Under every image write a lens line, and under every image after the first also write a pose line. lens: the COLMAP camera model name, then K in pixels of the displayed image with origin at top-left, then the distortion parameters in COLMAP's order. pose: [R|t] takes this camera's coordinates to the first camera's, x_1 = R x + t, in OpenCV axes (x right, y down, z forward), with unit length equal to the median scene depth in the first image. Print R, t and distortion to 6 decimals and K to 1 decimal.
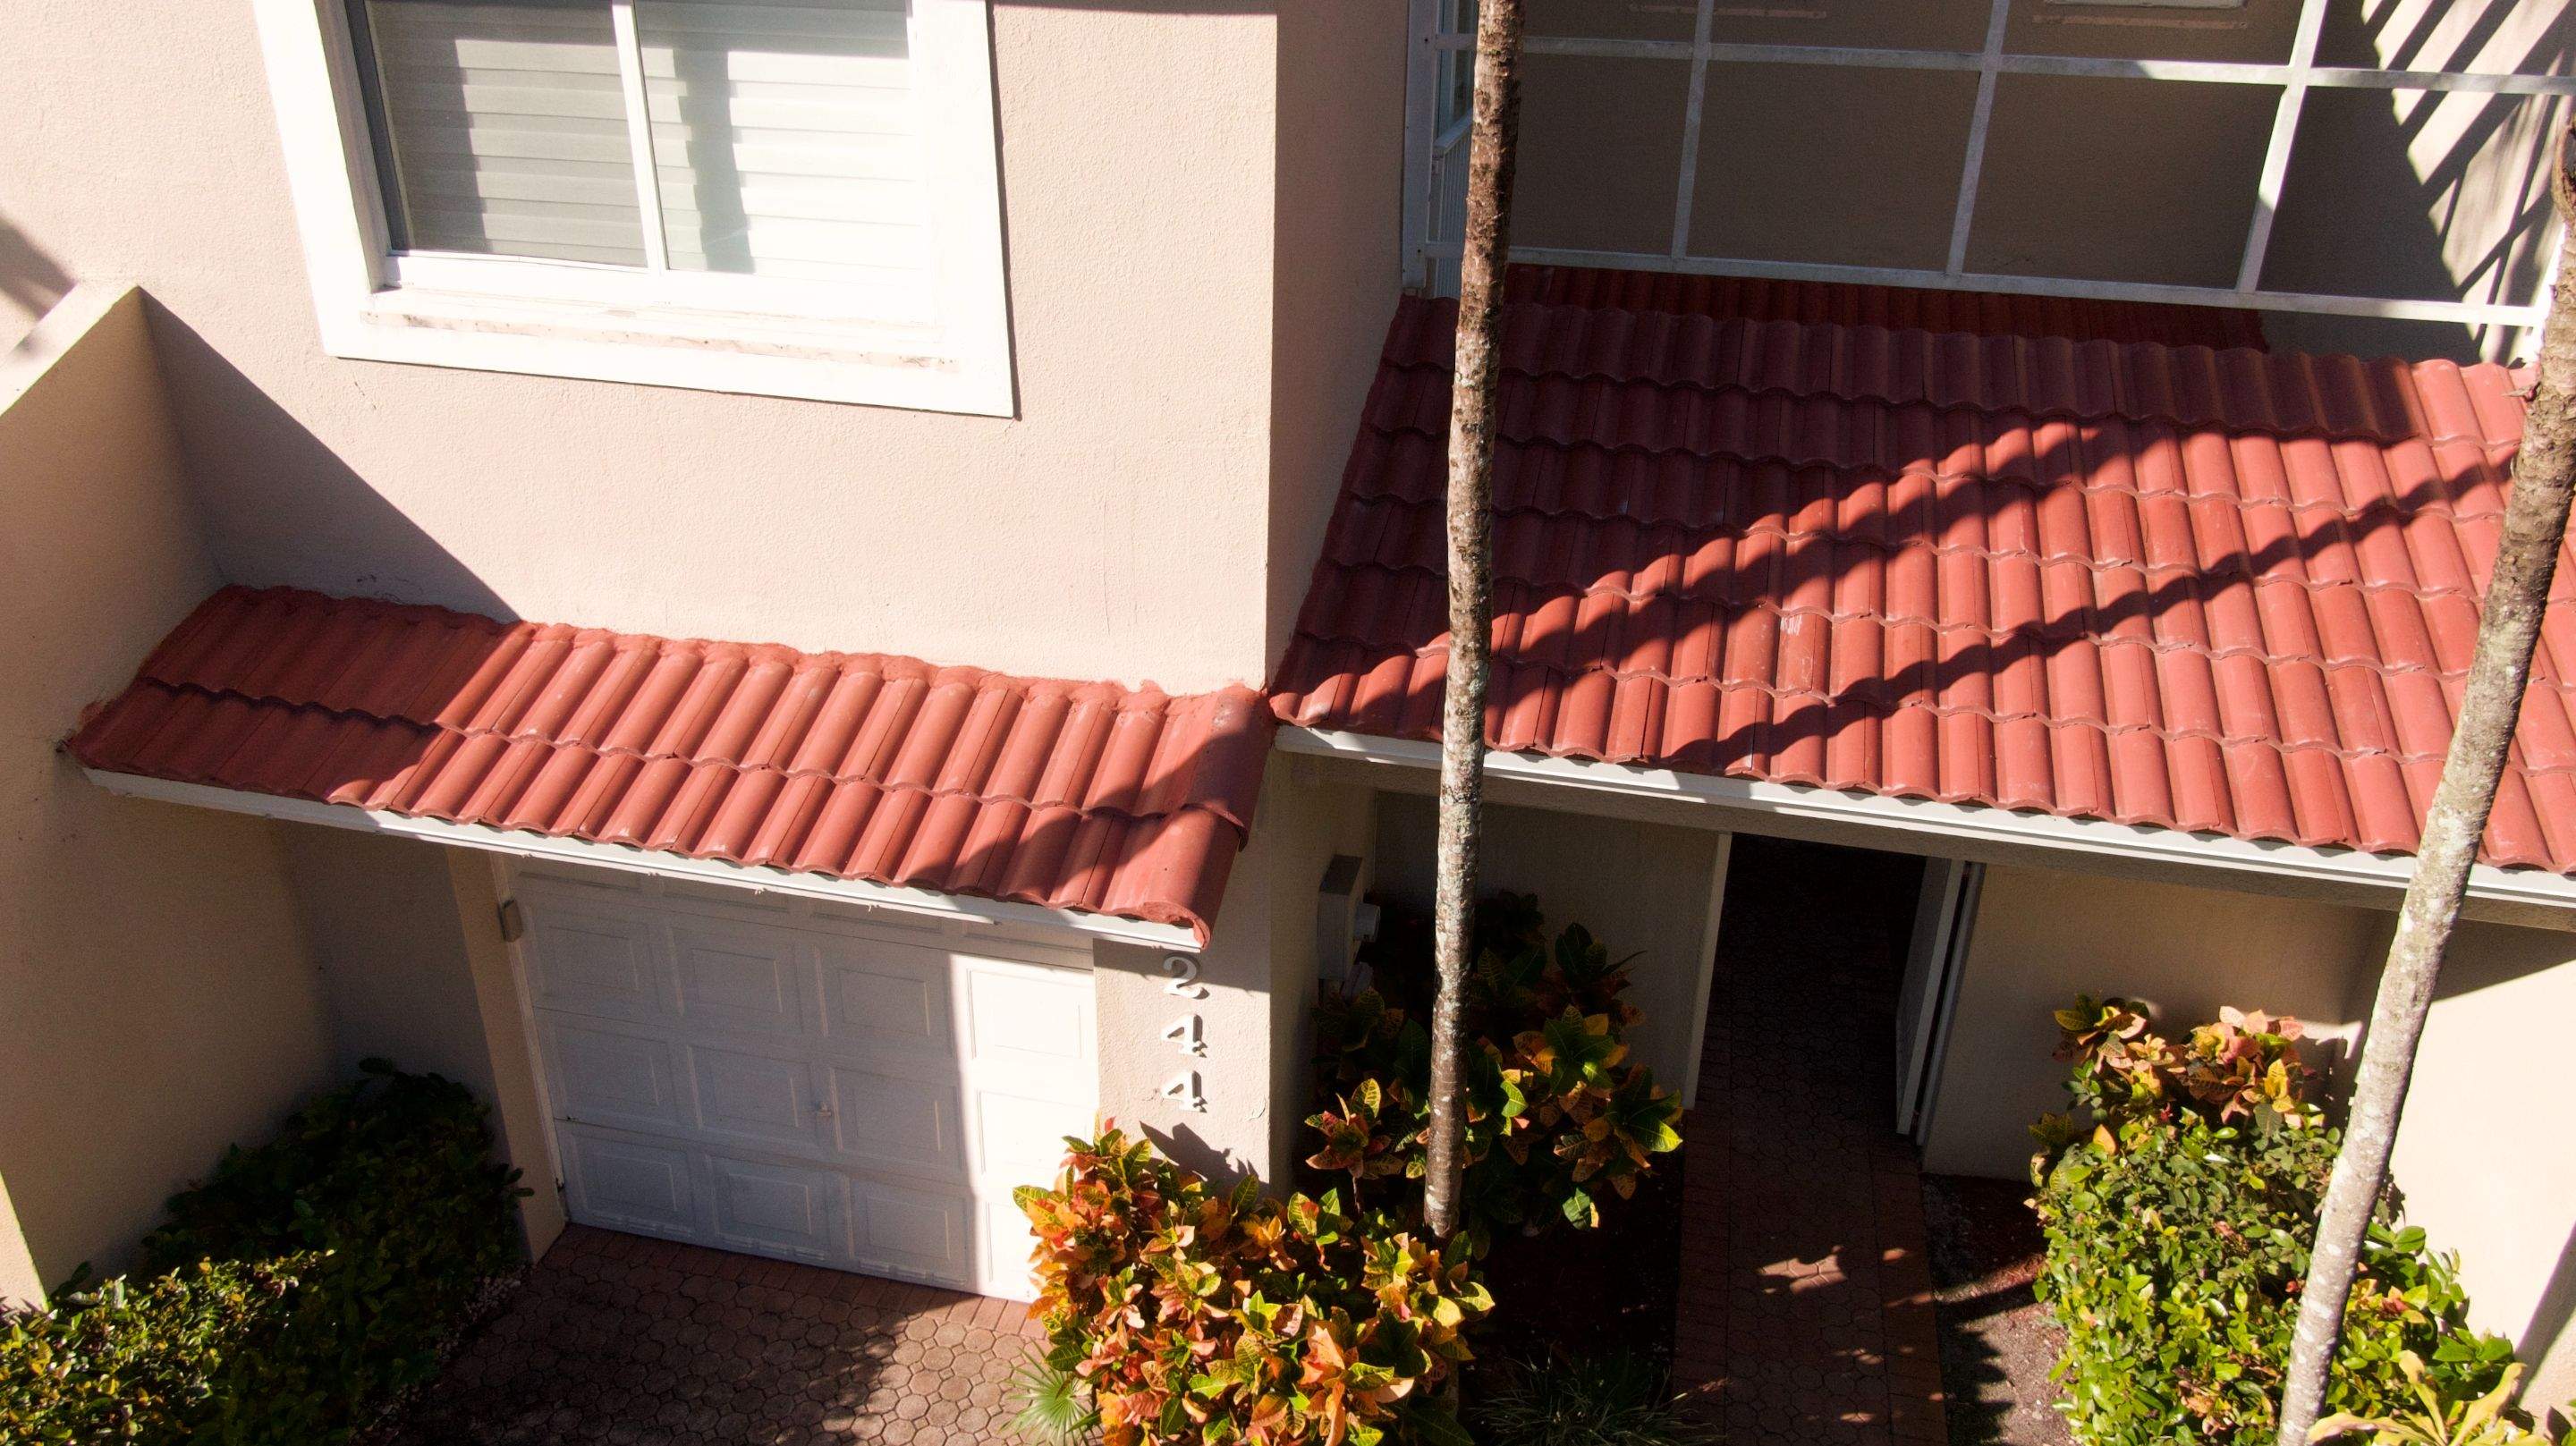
lens RADIAL K [[1833.5, 0, 1289.9], [0, 1833.5, 722.7], [0, 0, 1]] dist [0.033162, -0.044037]
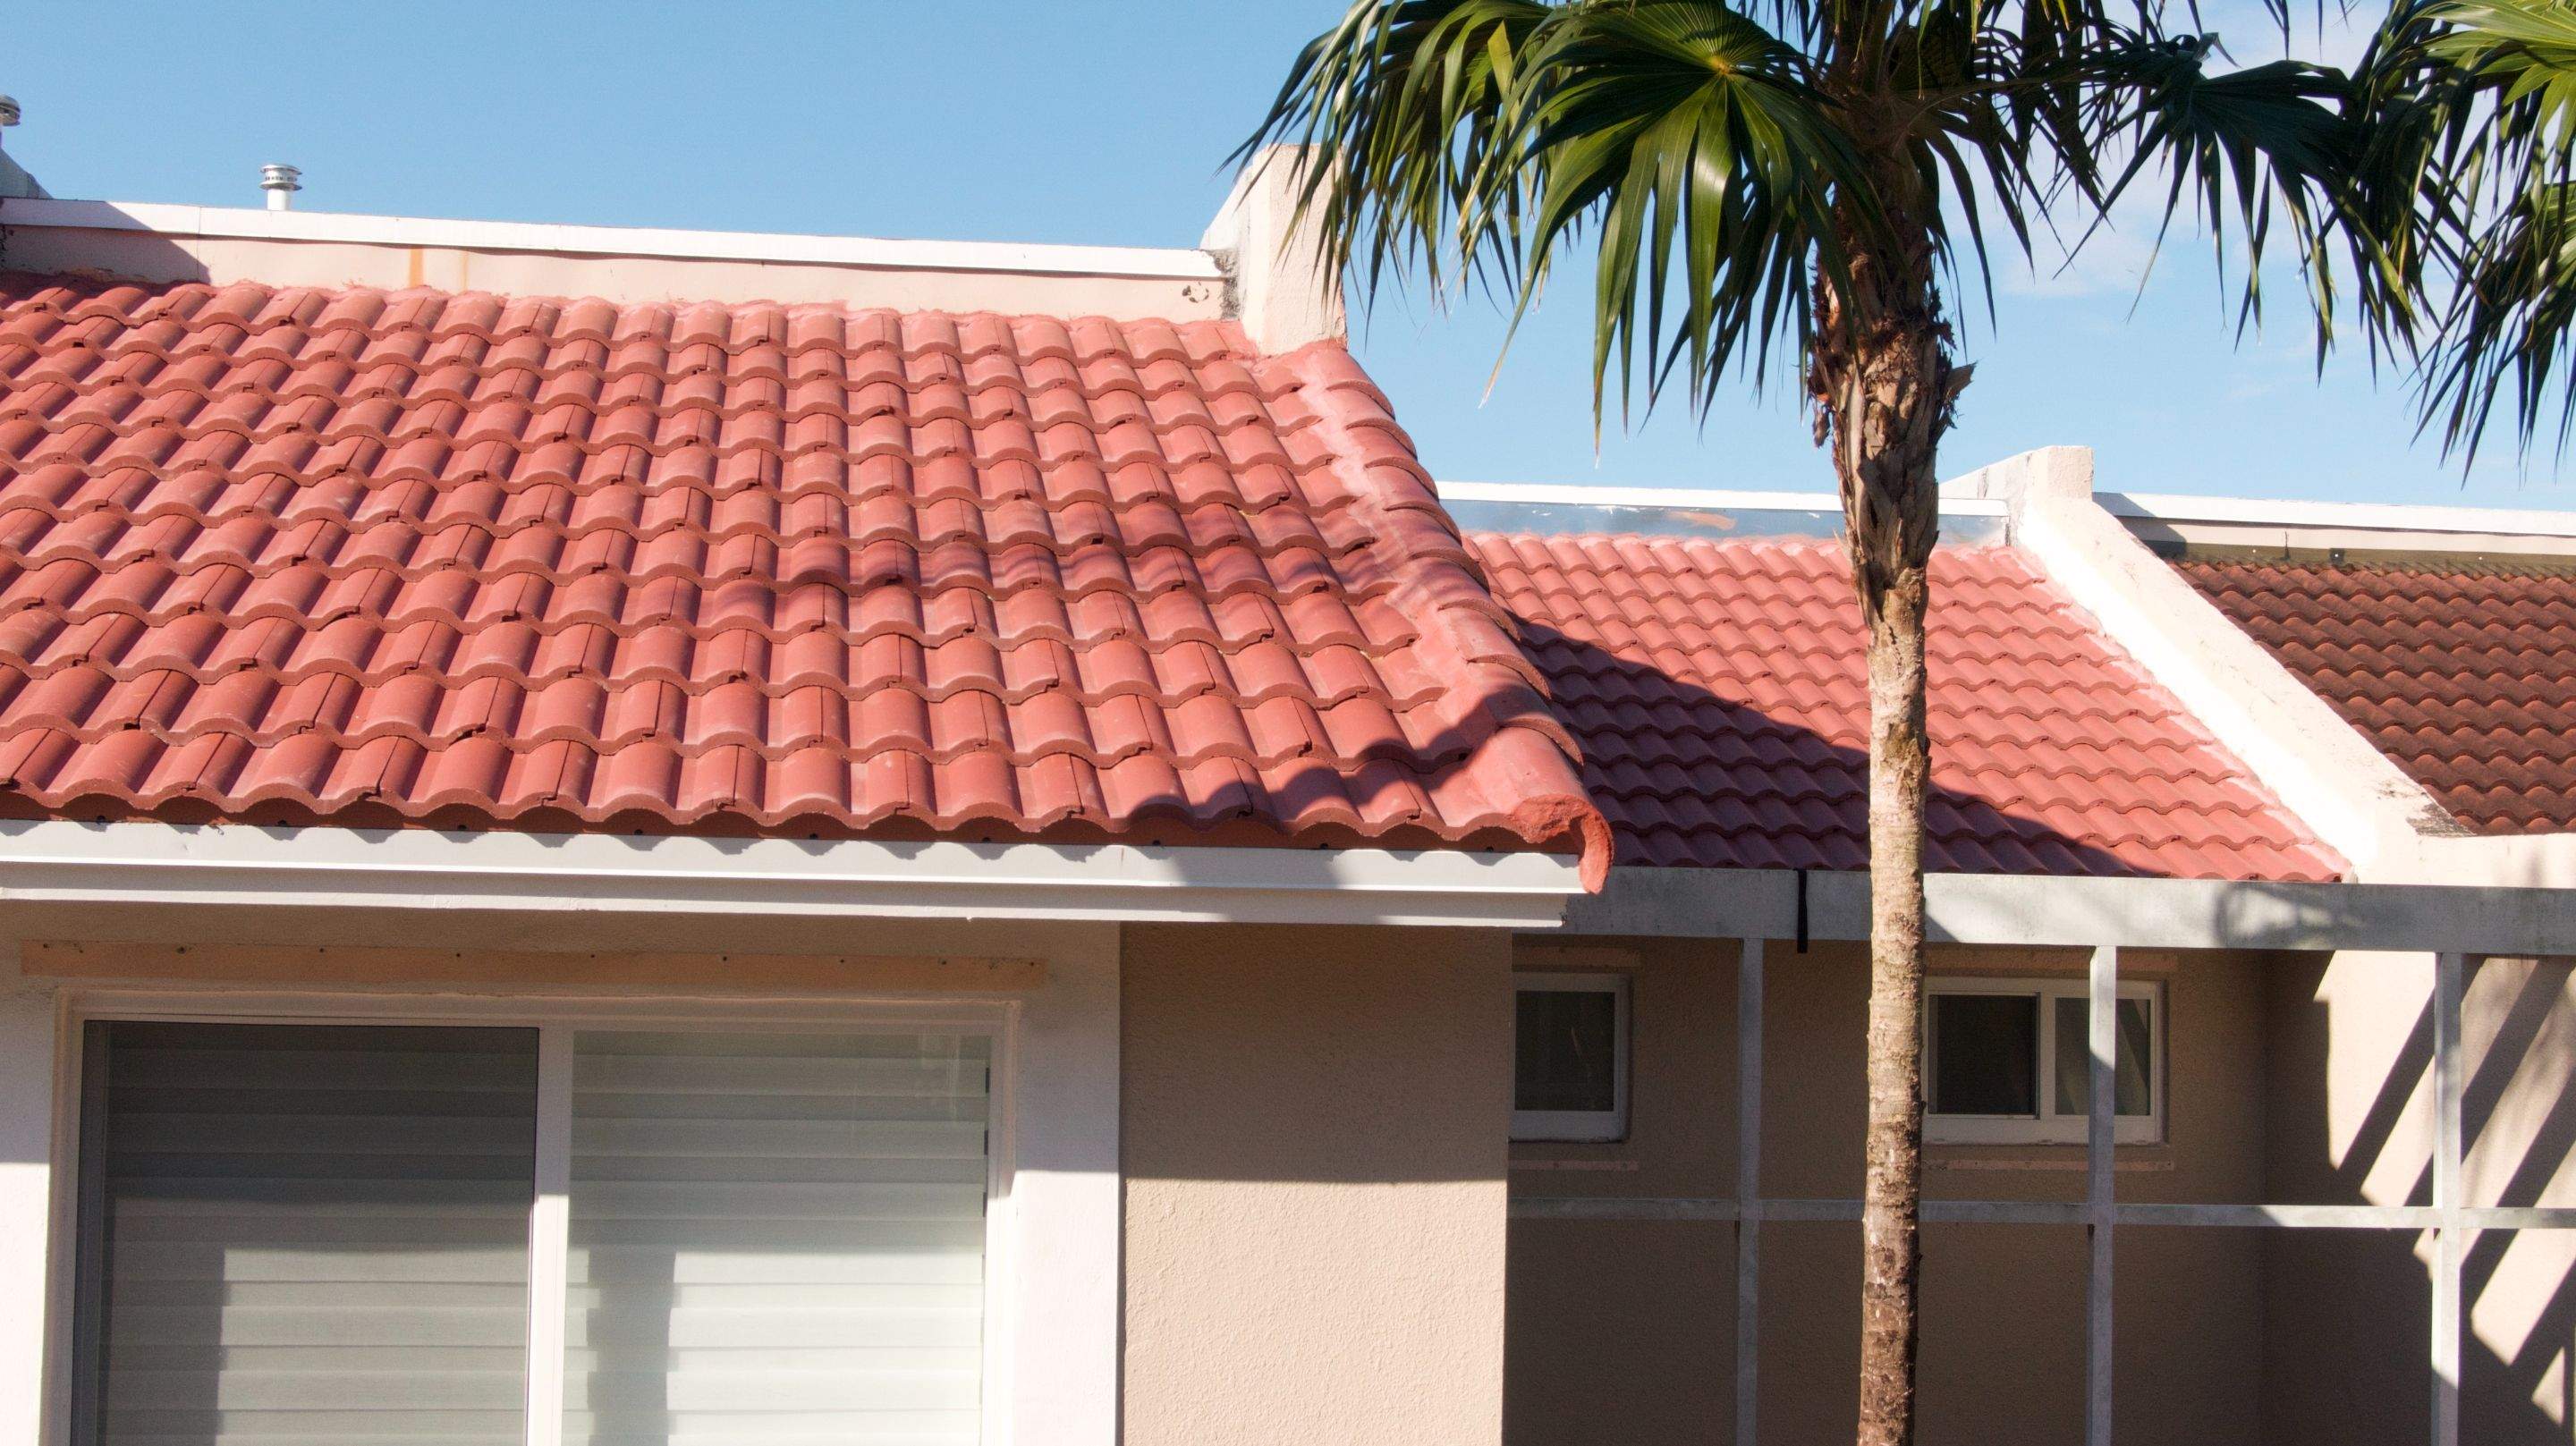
lens RADIAL K [[3648.8, 0, 1293.9], [0, 3648.8, 746.5], [0, 0, 1]] dist [0.003738, 0.000000]
pose [[0.935112, 0.016769, 0.353956, -0.525238], [0.150848, 0.885013, -0.440451, 0.104359], [-0.320641, 0.465264, 0.825057, -0.279663]]
